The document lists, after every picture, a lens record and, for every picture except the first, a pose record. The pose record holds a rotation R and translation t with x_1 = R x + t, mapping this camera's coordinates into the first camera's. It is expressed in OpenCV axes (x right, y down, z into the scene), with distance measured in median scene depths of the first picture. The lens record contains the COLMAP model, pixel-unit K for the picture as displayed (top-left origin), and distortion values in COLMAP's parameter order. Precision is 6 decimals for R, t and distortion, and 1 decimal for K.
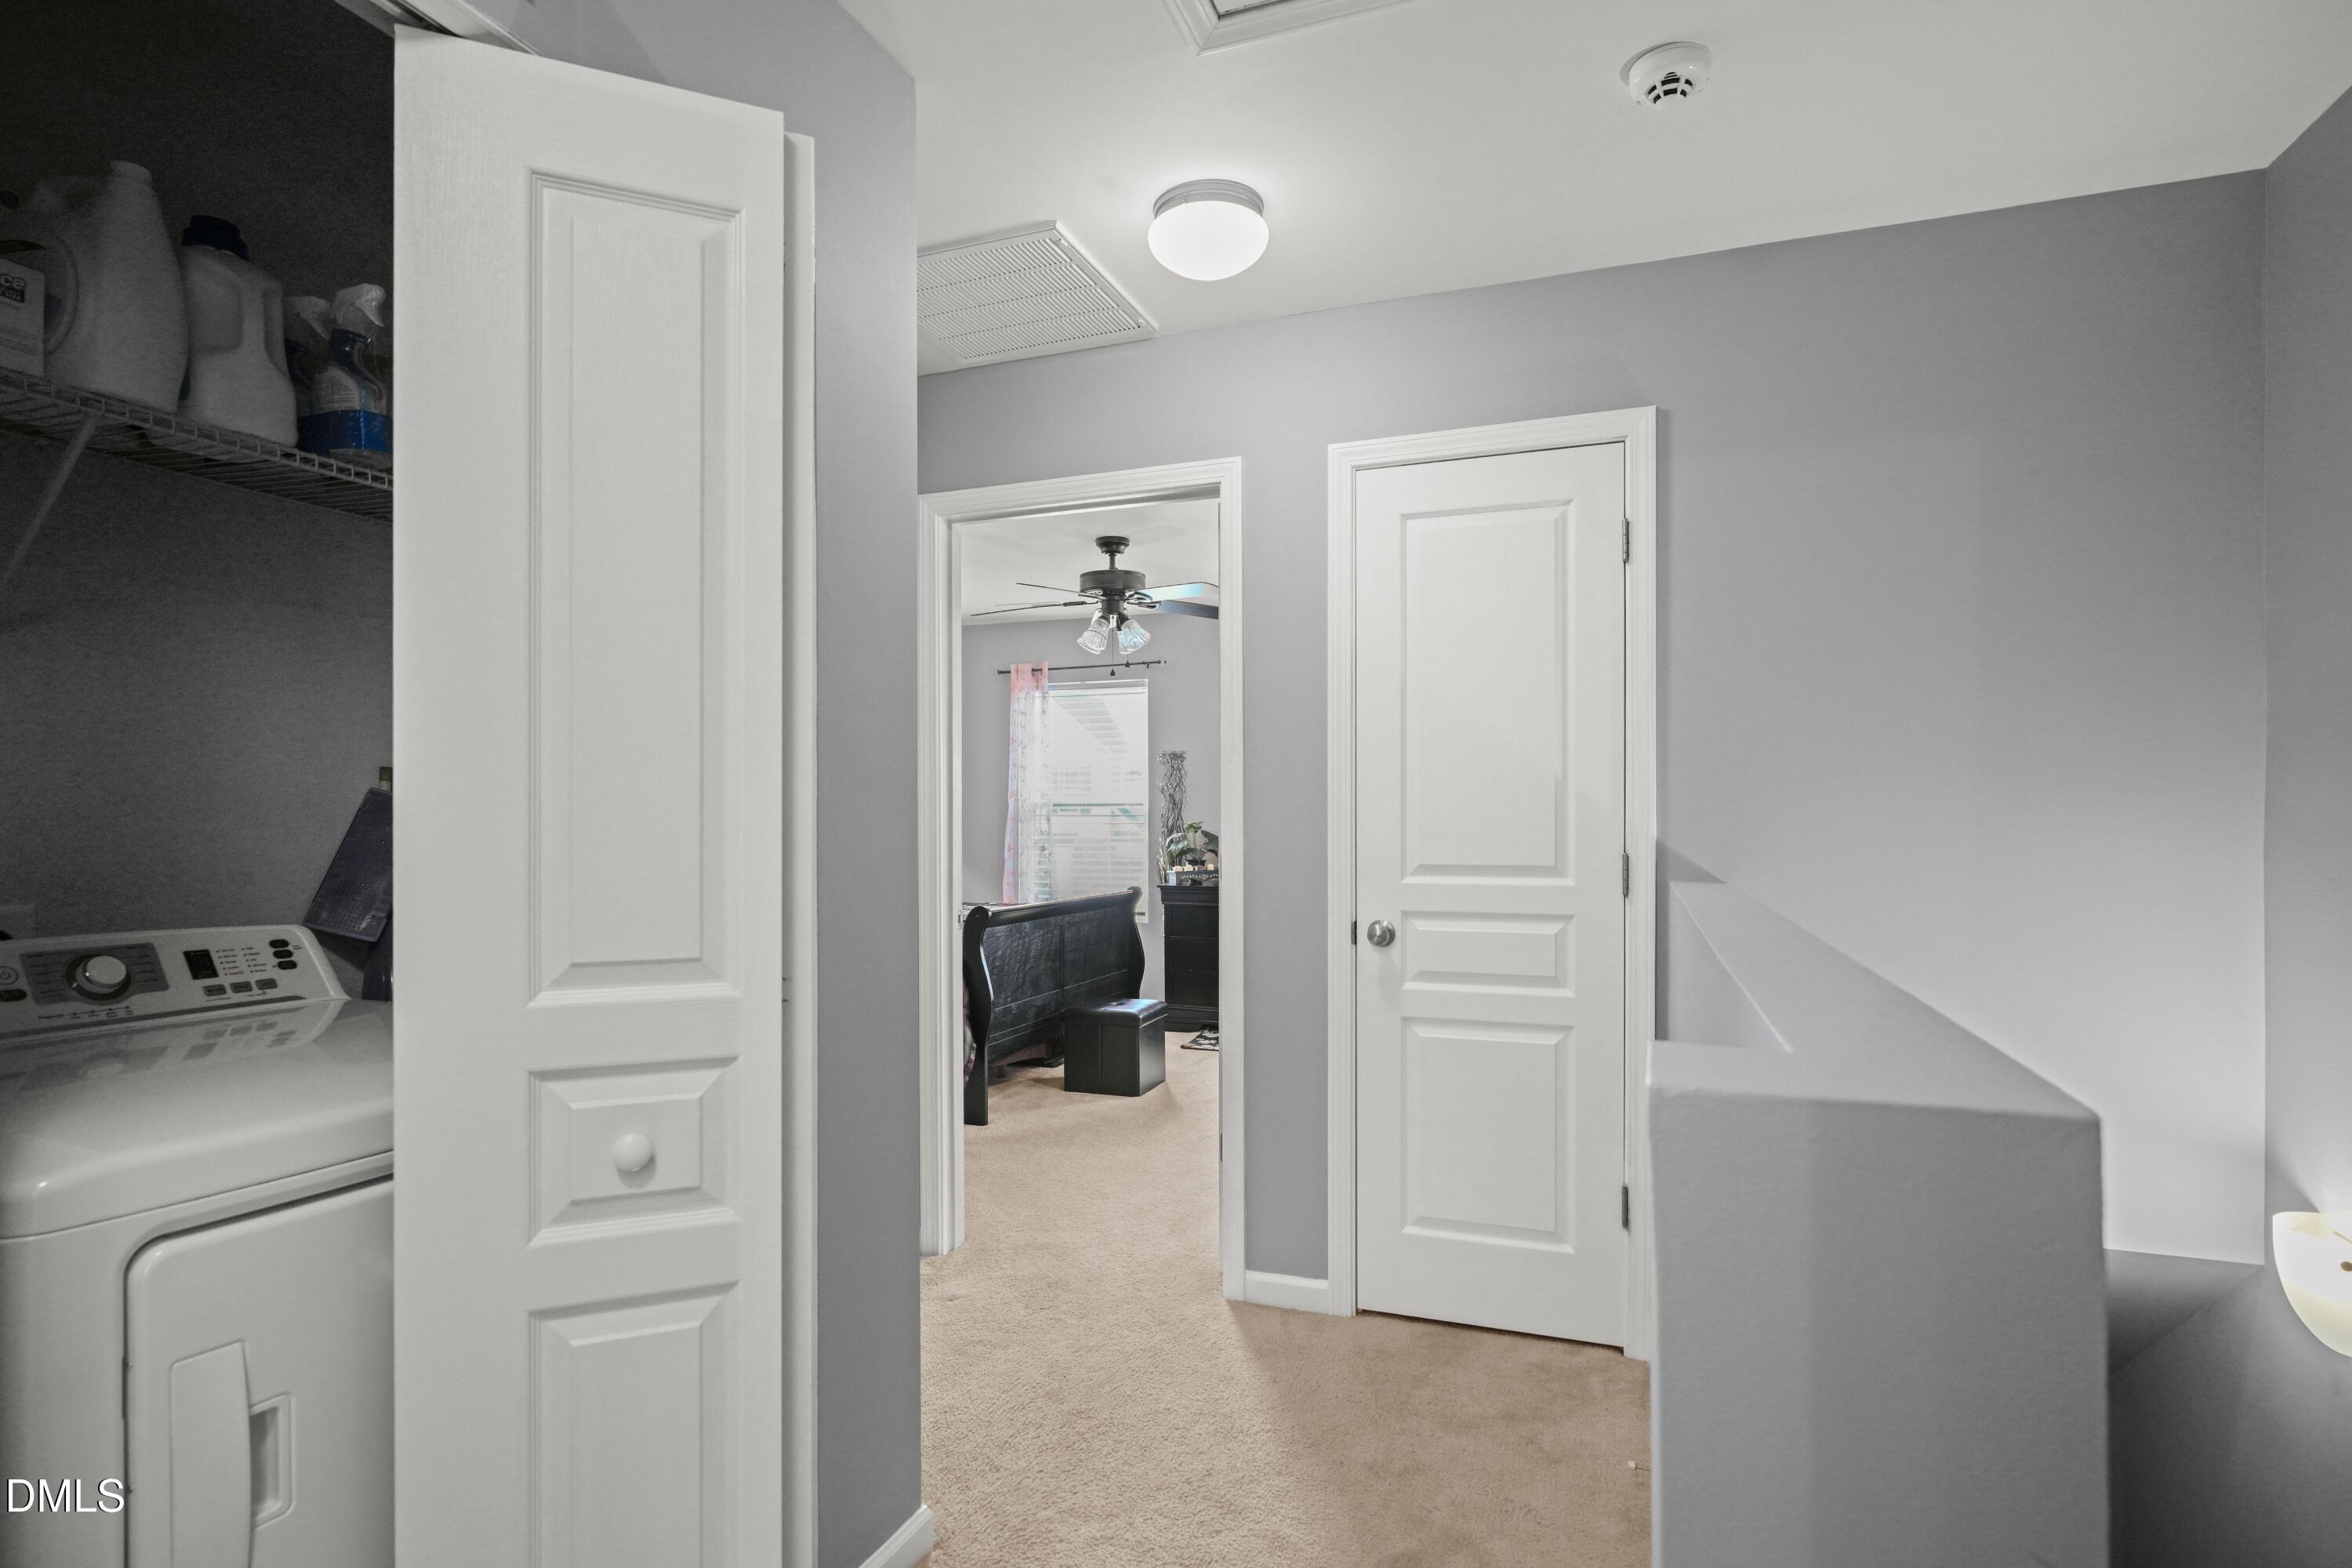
lens RADIAL K [[1134.2, 0, 1176.6], [0, 1134.2, 803.0], [0, 0, 1]] dist [-0.007443, 0.002204]
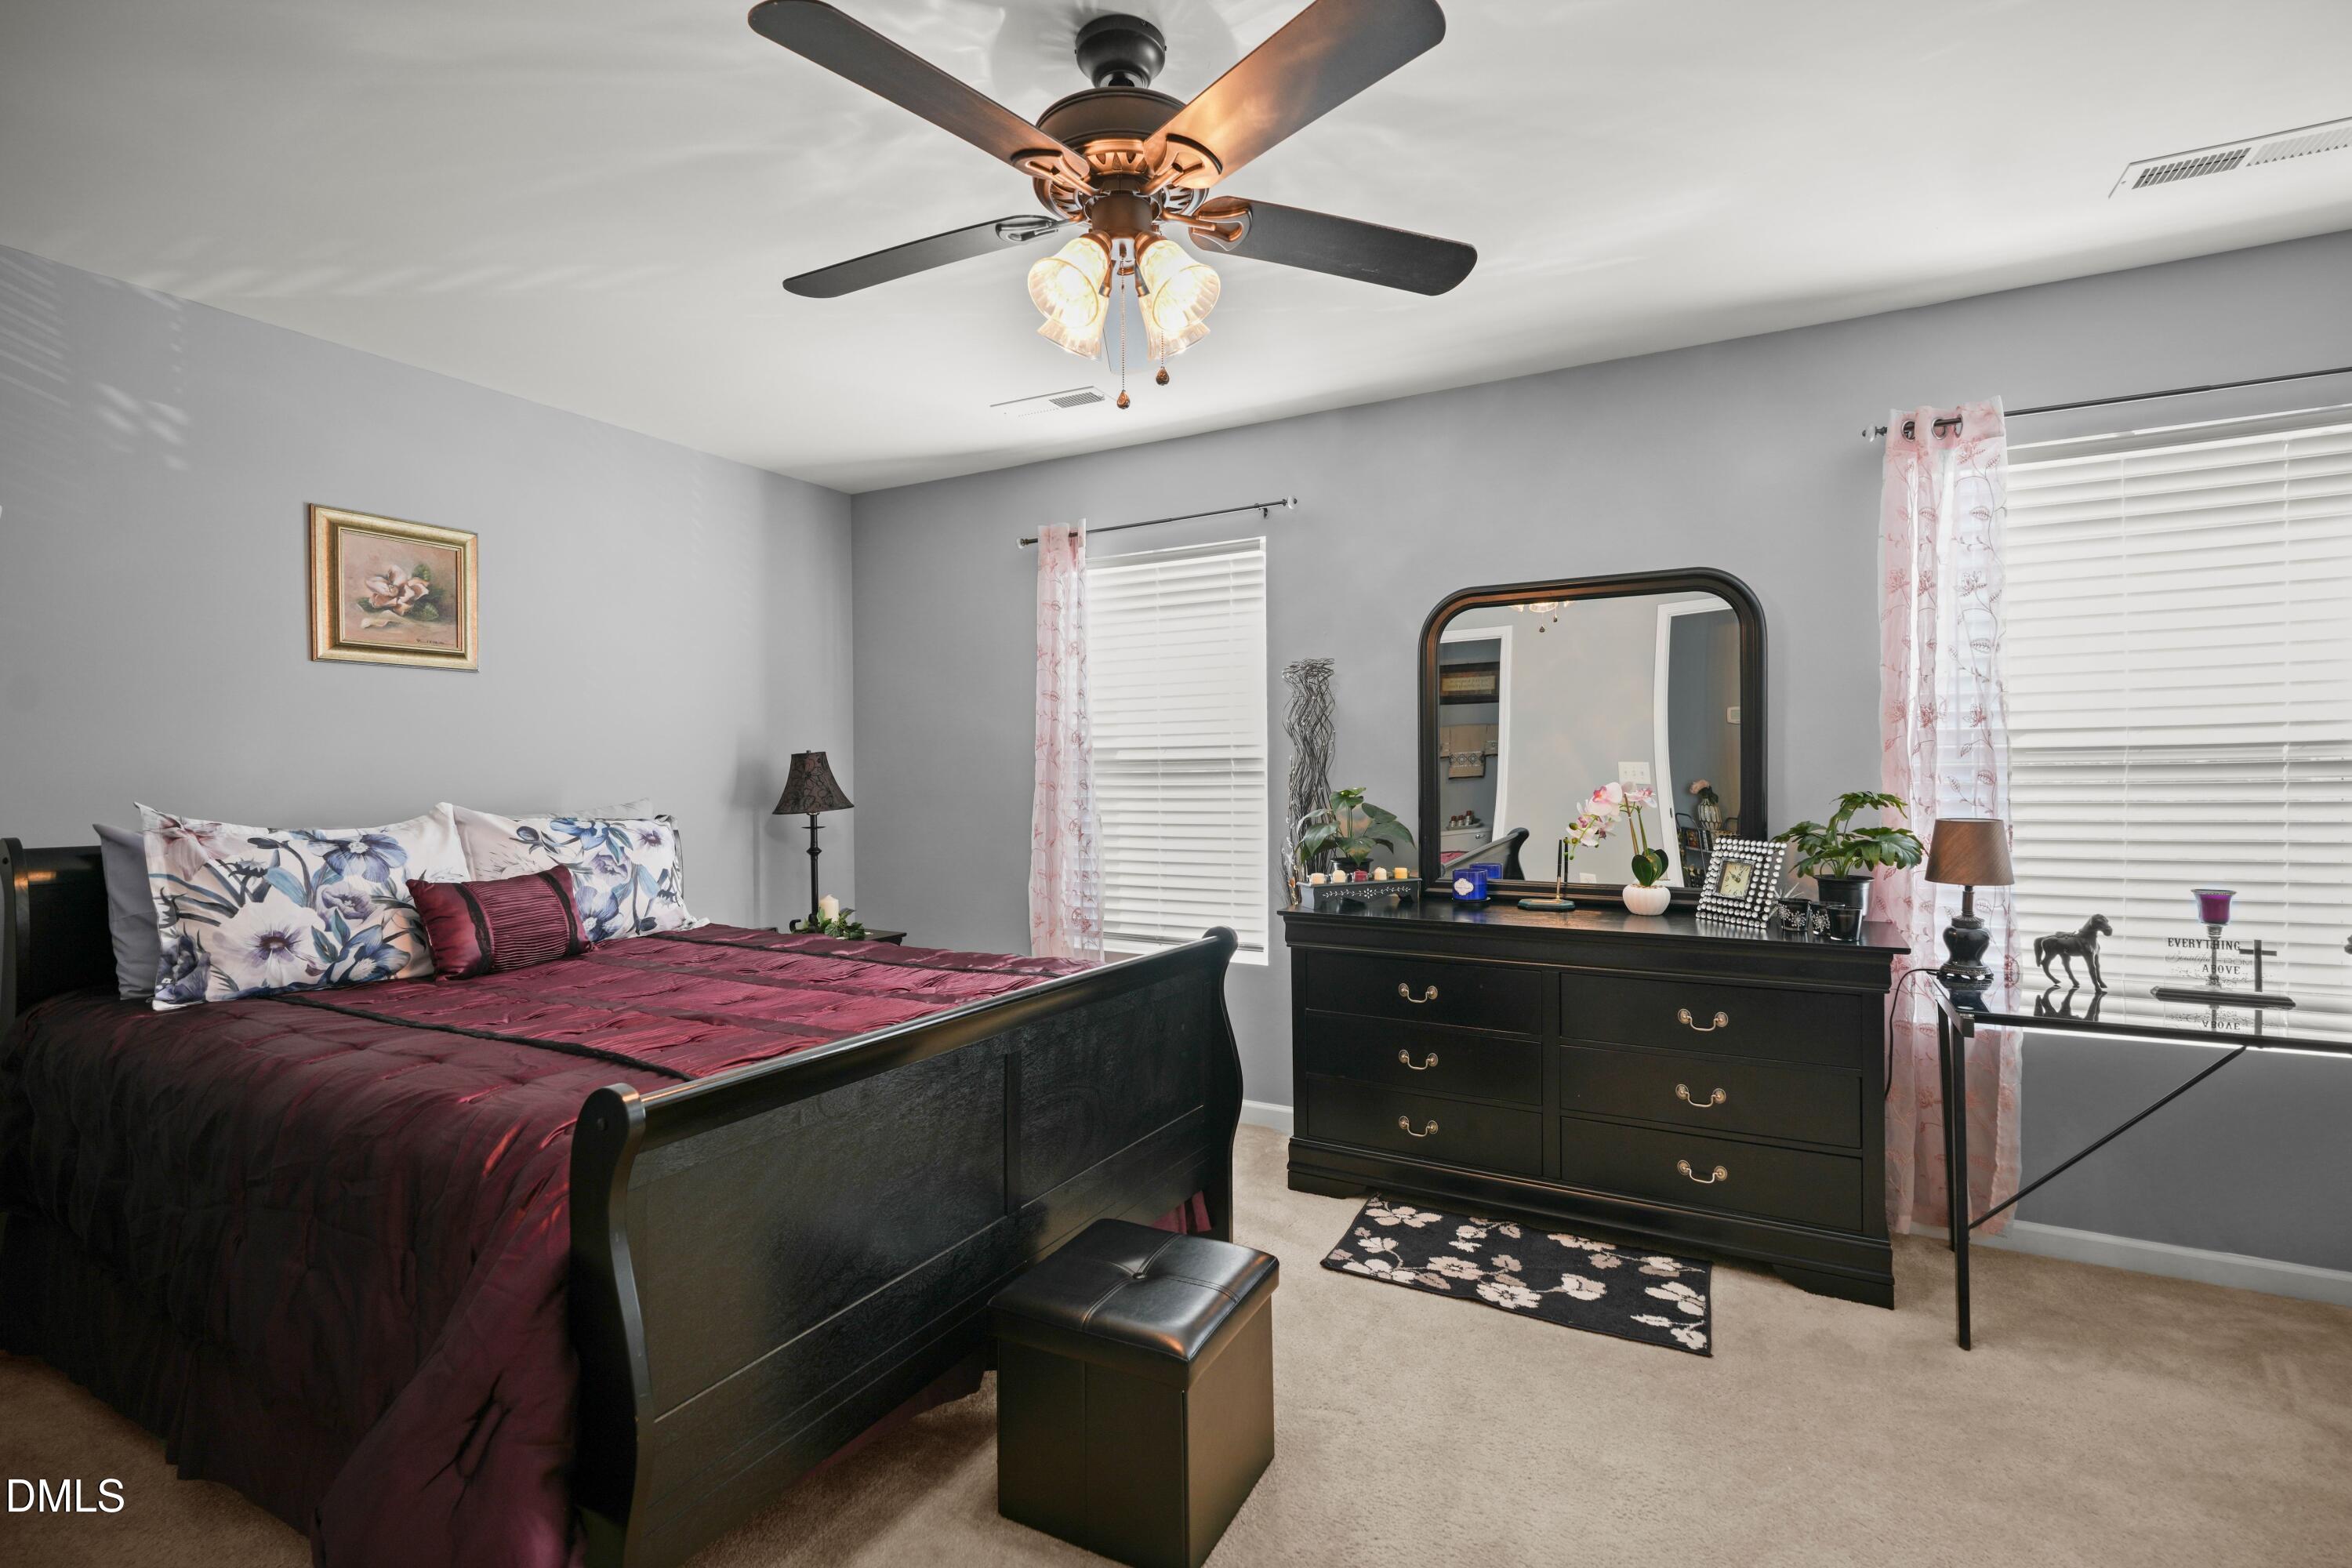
lens RADIAL K [[1082.5, 0, 1167.5], [0, 1082.5, 775.3], [0, 0, 1]] dist [-0.000113, -0.000003]
pose [[0.989255, -0.003033, -0.146167, 0.005332], [0.003891, 0.999977, 0.005582, 0.007438], [0.146146, -0.006091, 0.989244, 0.486880]]
